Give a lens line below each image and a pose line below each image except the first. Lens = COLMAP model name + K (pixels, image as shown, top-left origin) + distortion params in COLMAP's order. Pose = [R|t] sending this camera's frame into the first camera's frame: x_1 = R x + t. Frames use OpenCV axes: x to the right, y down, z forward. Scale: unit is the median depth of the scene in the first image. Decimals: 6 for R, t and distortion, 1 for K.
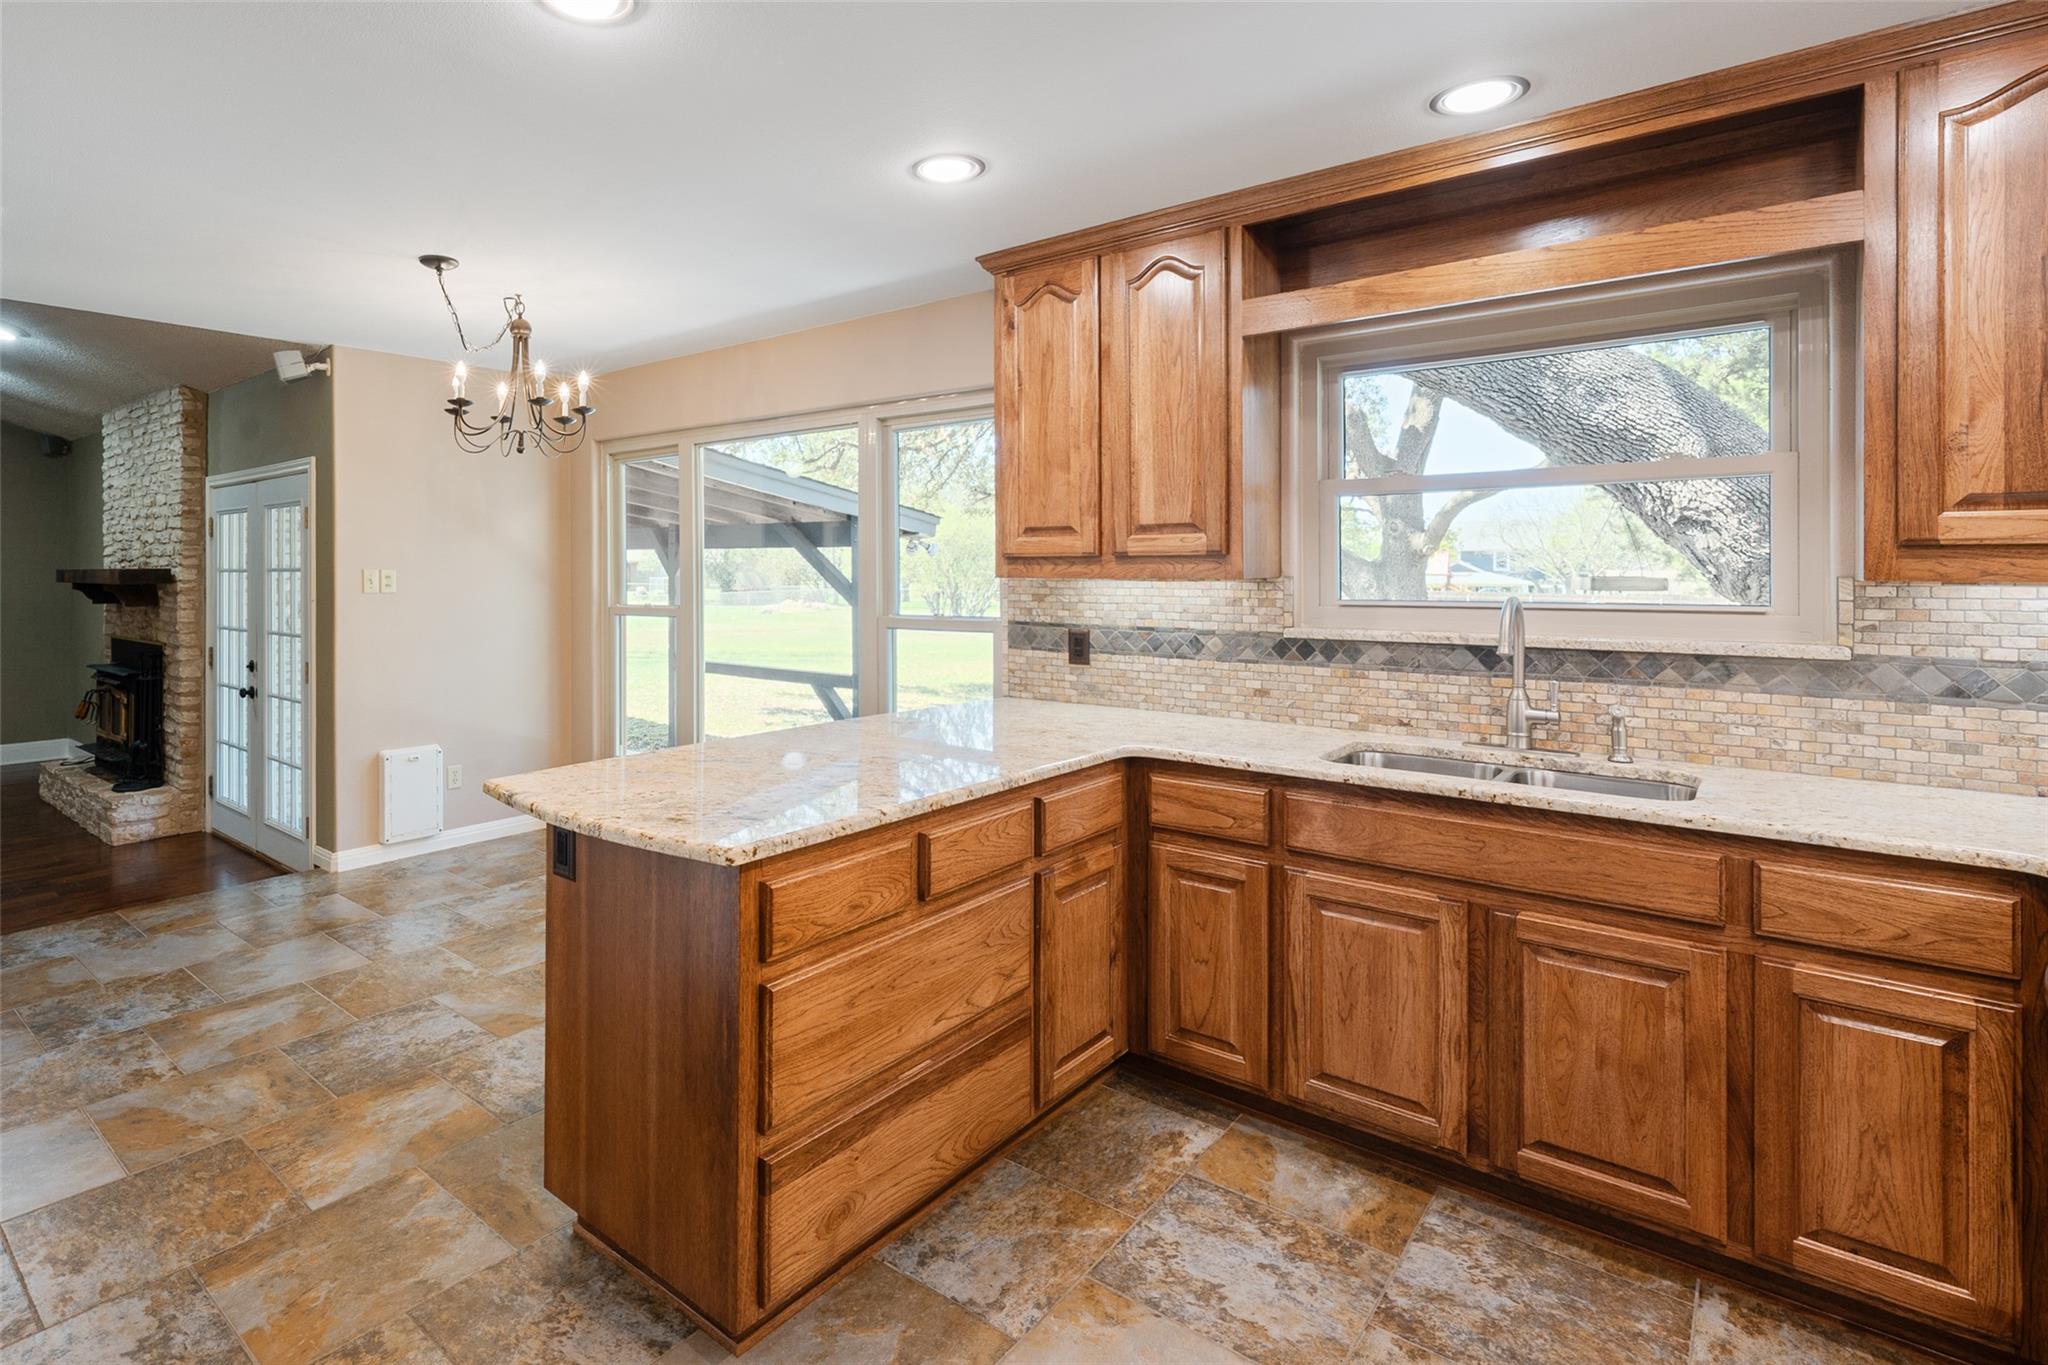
lens RADIAL K [[1018.0, 0, 887.3], [0, 1018.0, 570.7], [0, 0, 1]] dist [-0.000848, -0.000097]
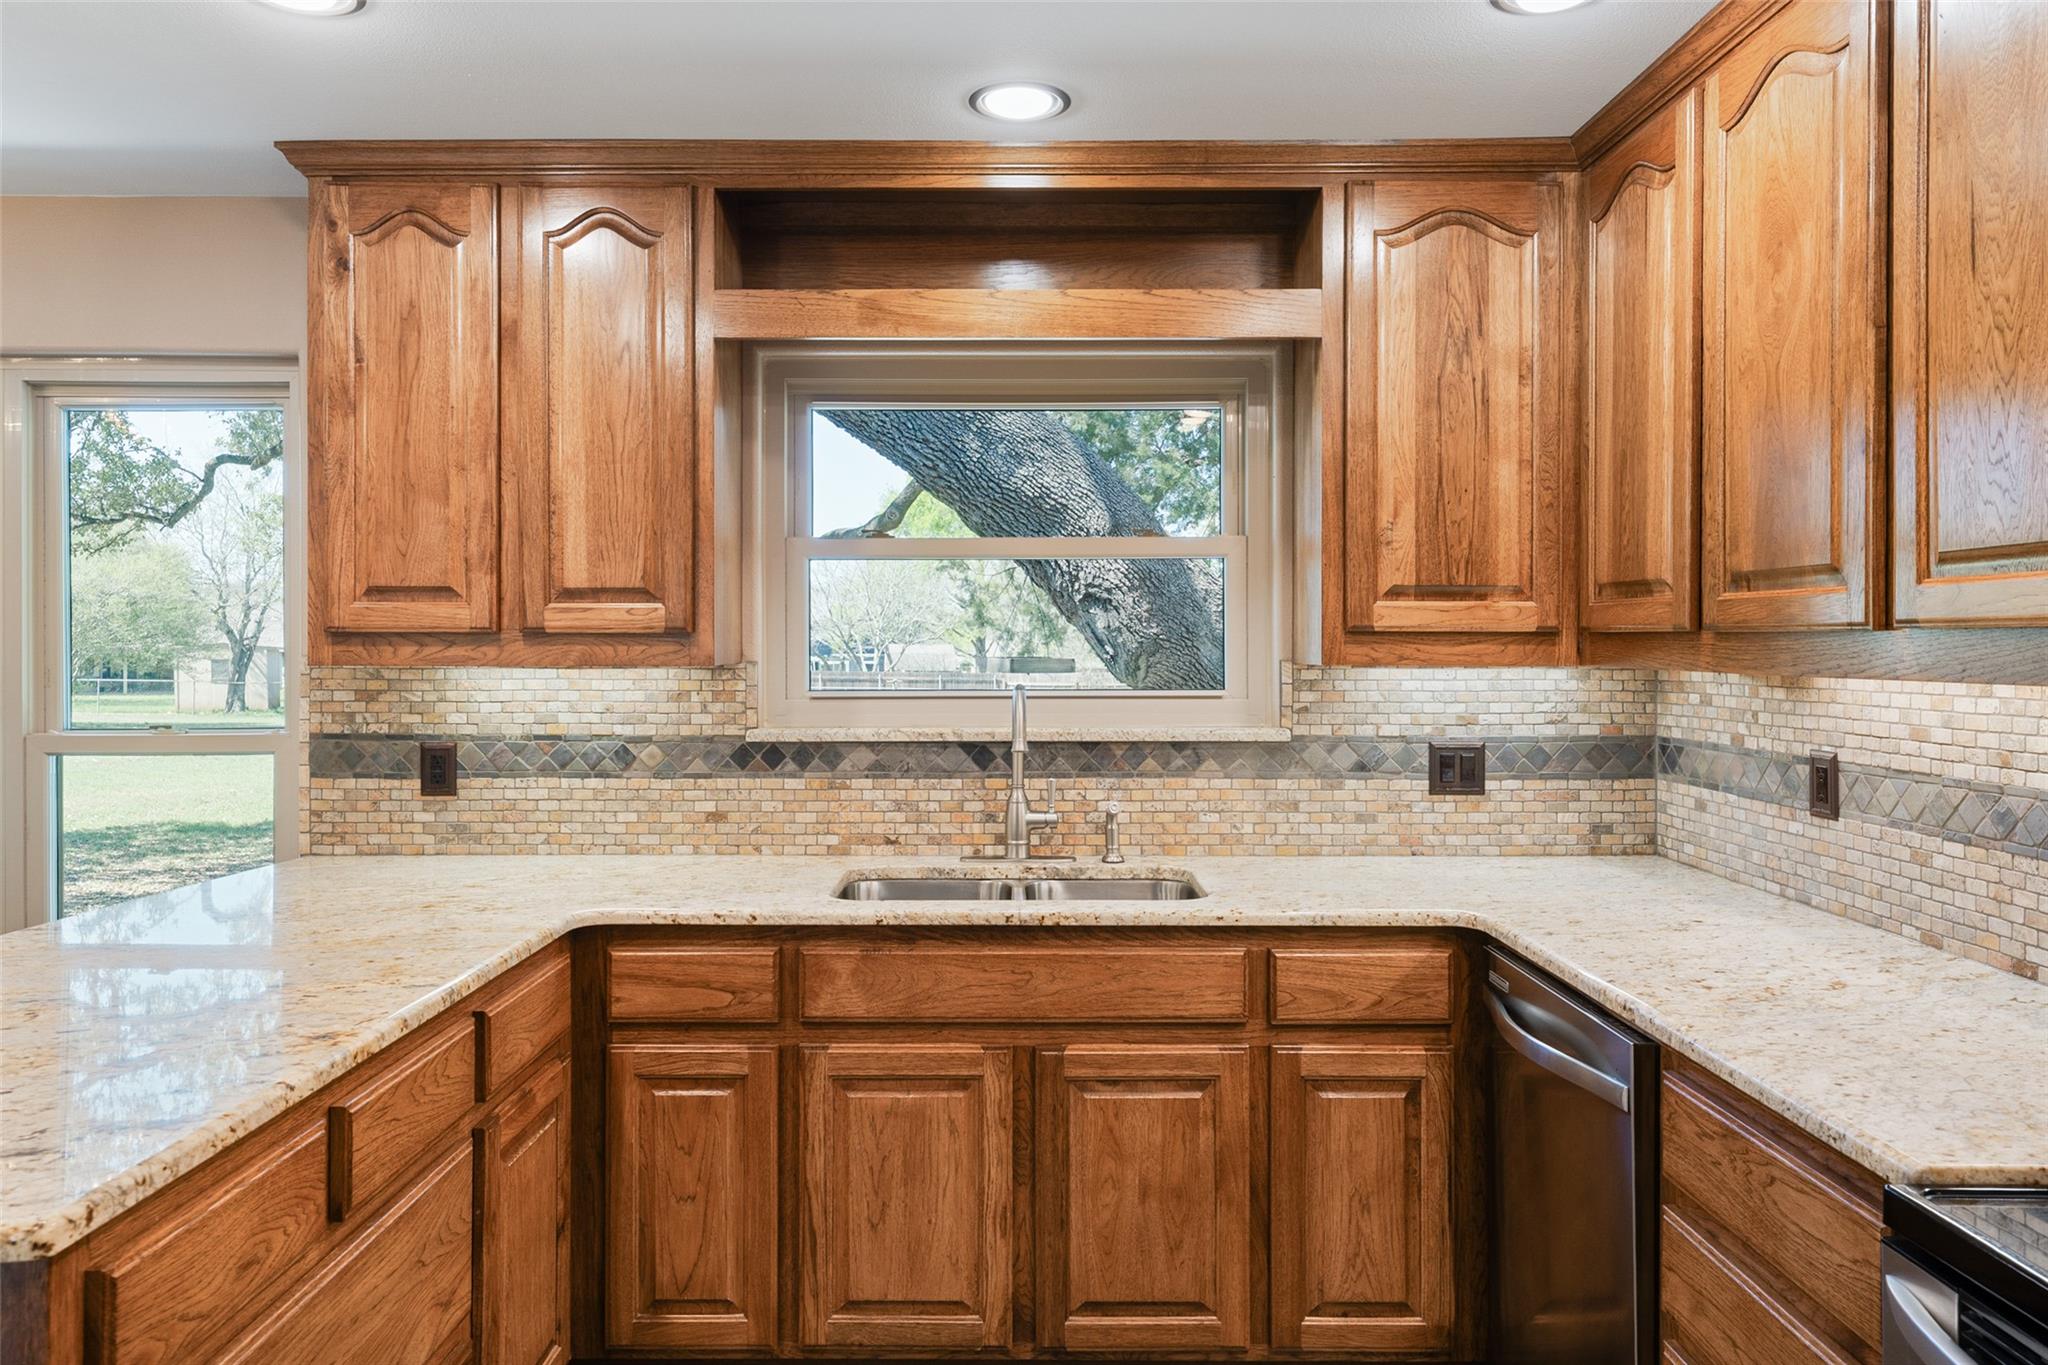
lens RADIAL K [[1376.7, 0, 1017.7], [0, 1376.7, 638.8], [0, 0, 1]] dist [0.001178, 0.001152]
pose [[0.754841, 0.003616, 0.655898, -0.150750], [-0.001154, 0.999991, -0.004185, -0.008152], [-0.655907, 0.002402, 0.754838, 0.107512]]
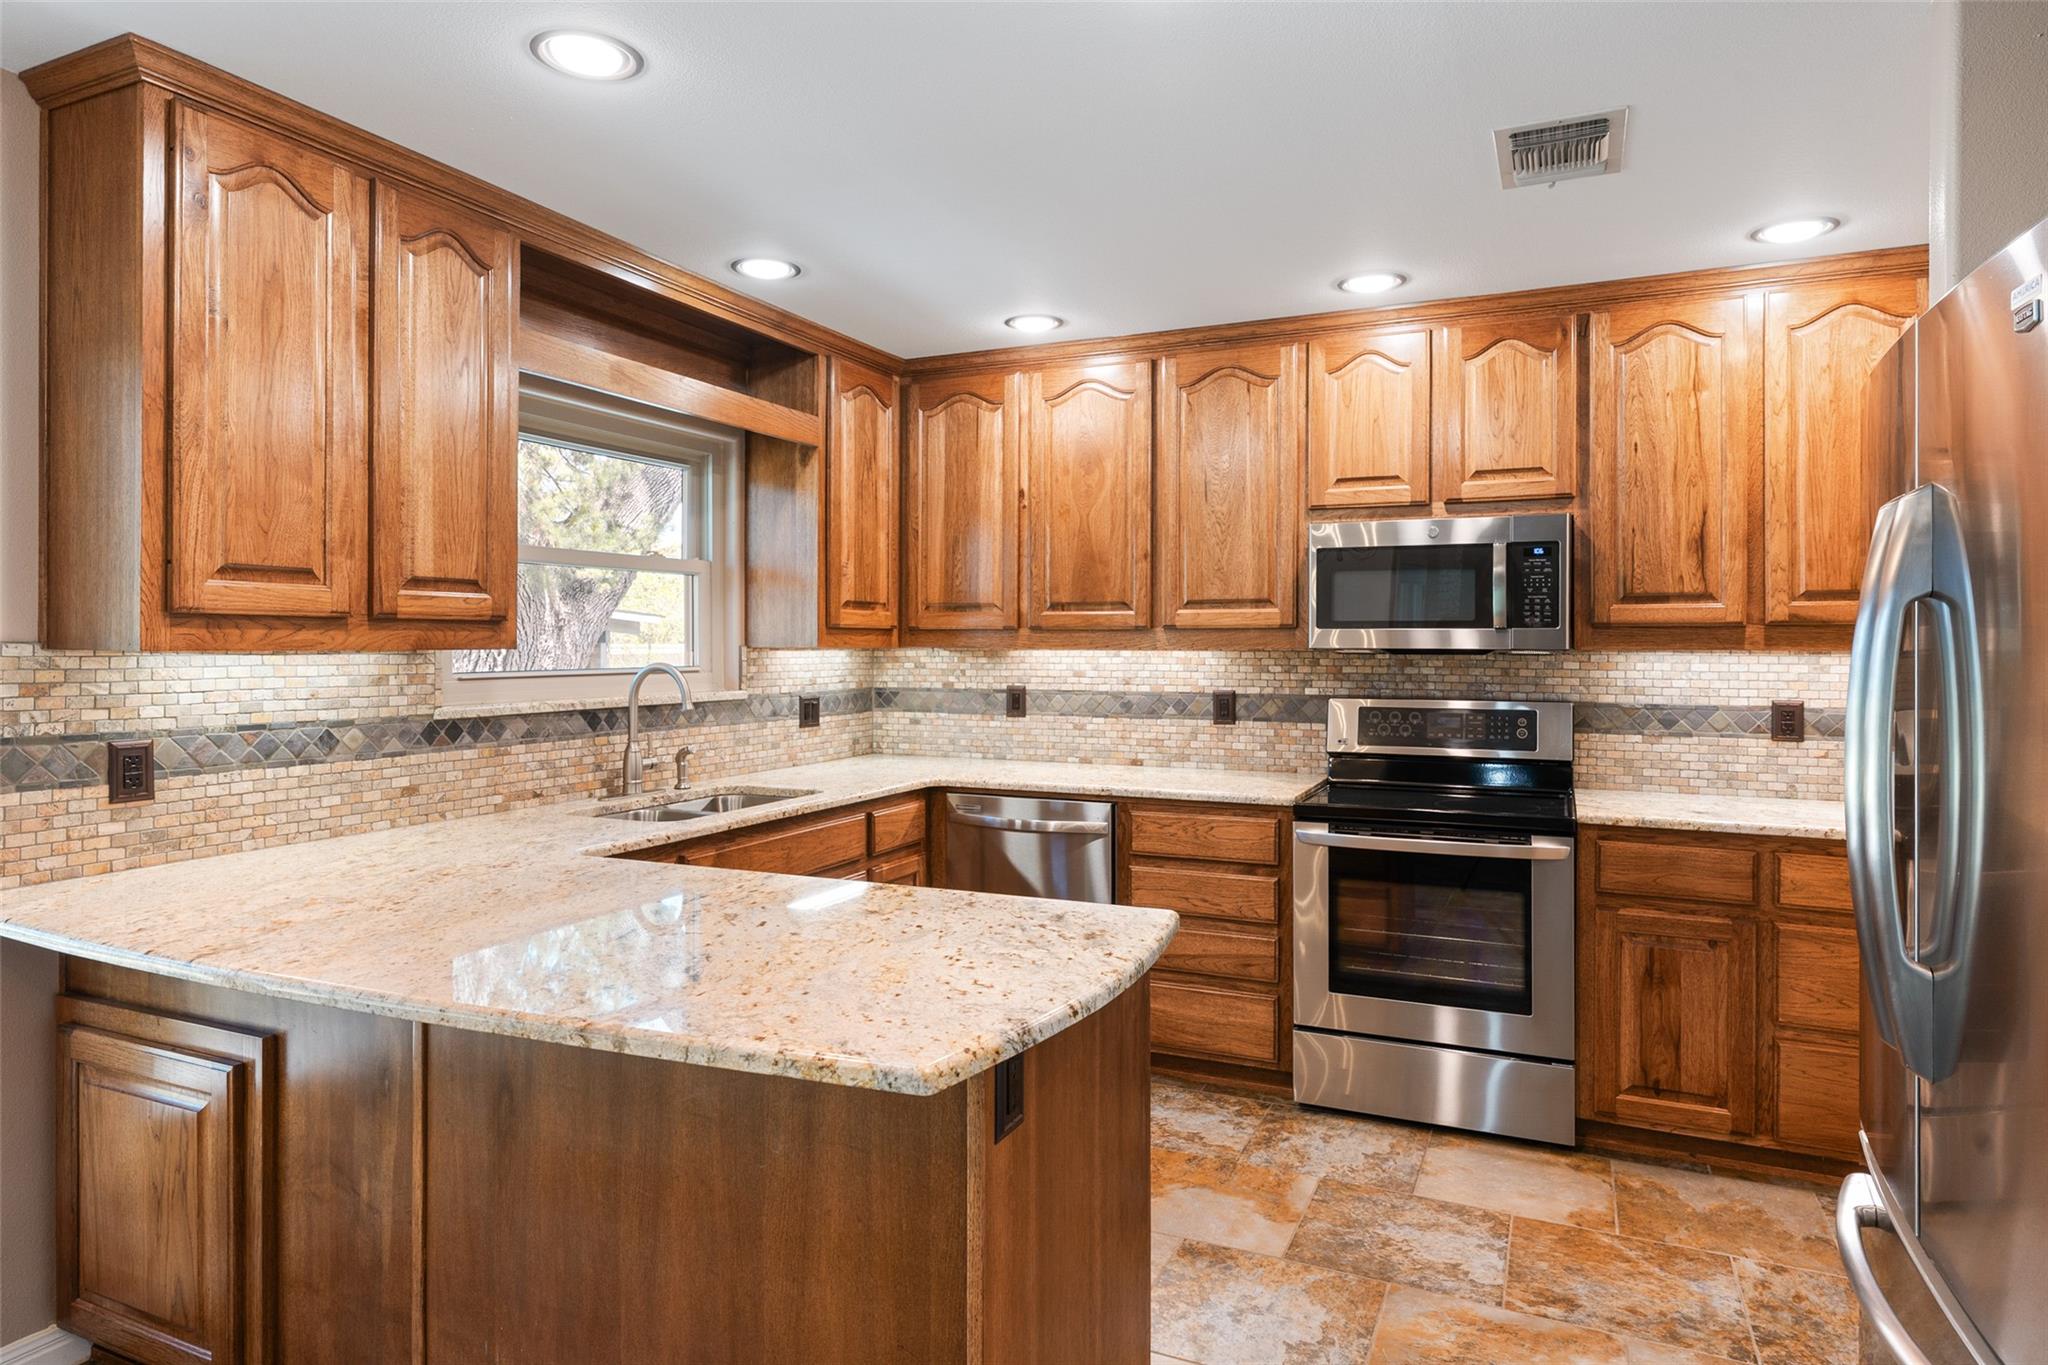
lens RADIAL K [[1189.8, 0, 1020.4], [0, 1189.8, 644.3], [0, 0, 1]] dist [0.002575, 0.000497]
pose [[-0.278300, 0.001776, 0.960493, -0.793300], [0.000596, 0.999998, -0.001676, 0.006261], [-0.960494, 0.000106, -0.278301, 0.935492]]
